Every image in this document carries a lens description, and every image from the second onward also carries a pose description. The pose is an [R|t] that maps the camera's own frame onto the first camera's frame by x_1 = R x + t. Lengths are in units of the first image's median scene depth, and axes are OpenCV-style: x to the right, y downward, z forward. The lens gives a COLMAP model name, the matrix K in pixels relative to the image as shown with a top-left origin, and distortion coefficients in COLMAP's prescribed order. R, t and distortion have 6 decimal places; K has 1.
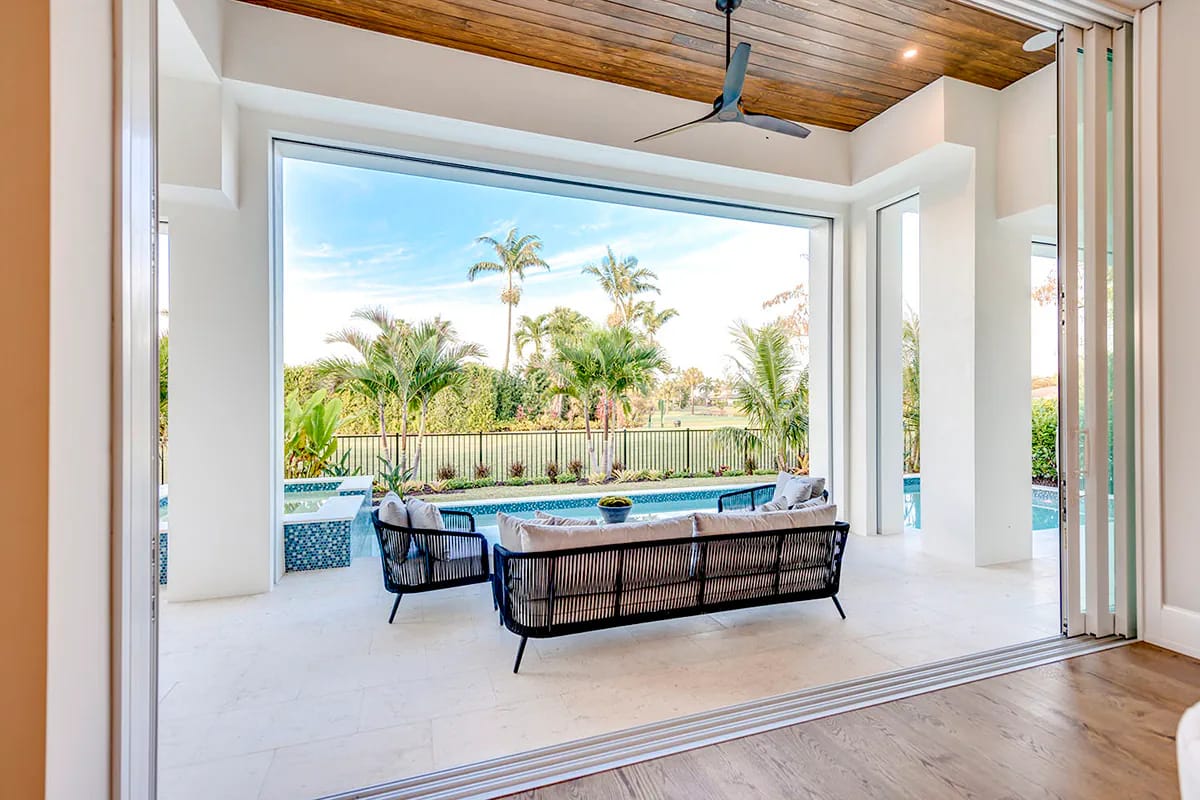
lens RADIAL K [[529.7, 0, 600.0], [0, 529.7, 400.0], [0, 0, 1]] dist [0.000269, 0.000010]
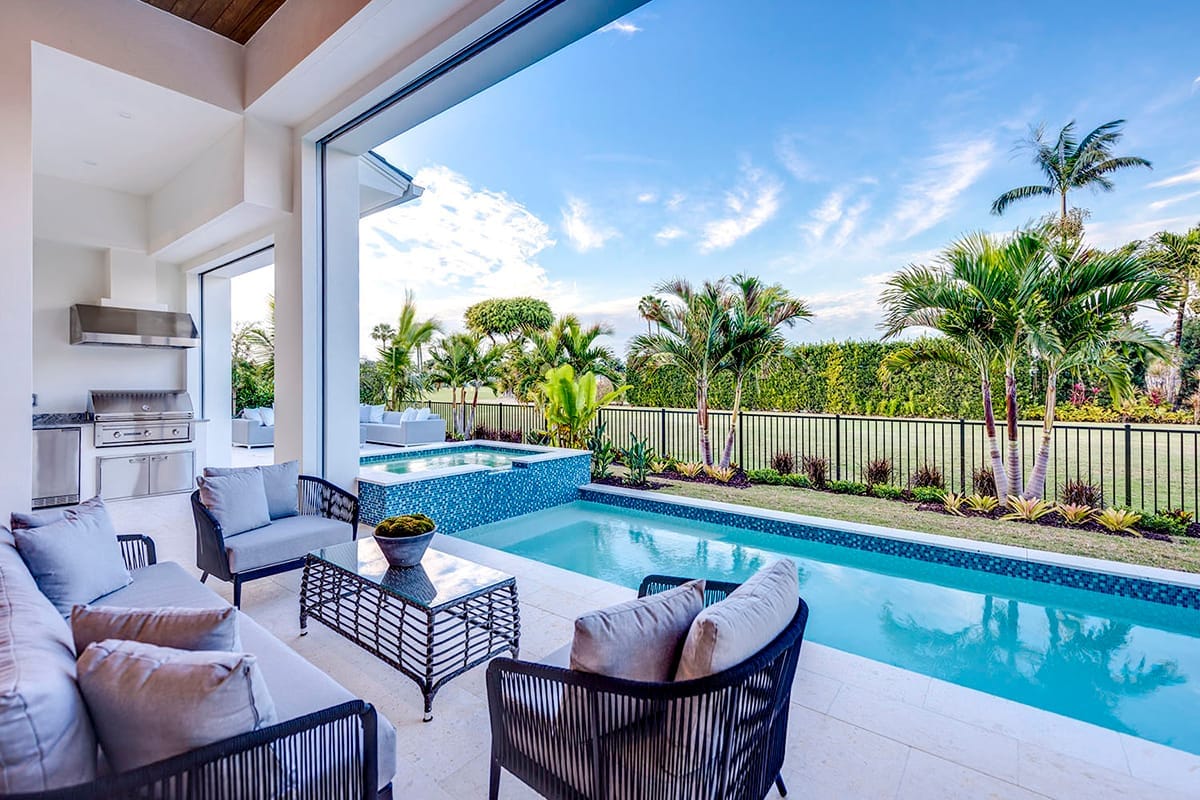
lens RADIAL K [[532.2, 0, 598.8], [0, 532.2, 380.9], [0, 0, 1]] dist [0.000634, 0.000059]
pose [[0.531767, -0.003308, -0.846884, 0.242045], [0.003822, 0.999992, -0.001506, 0.011757], [0.846882, -0.002436, 0.531776, 0.311233]]
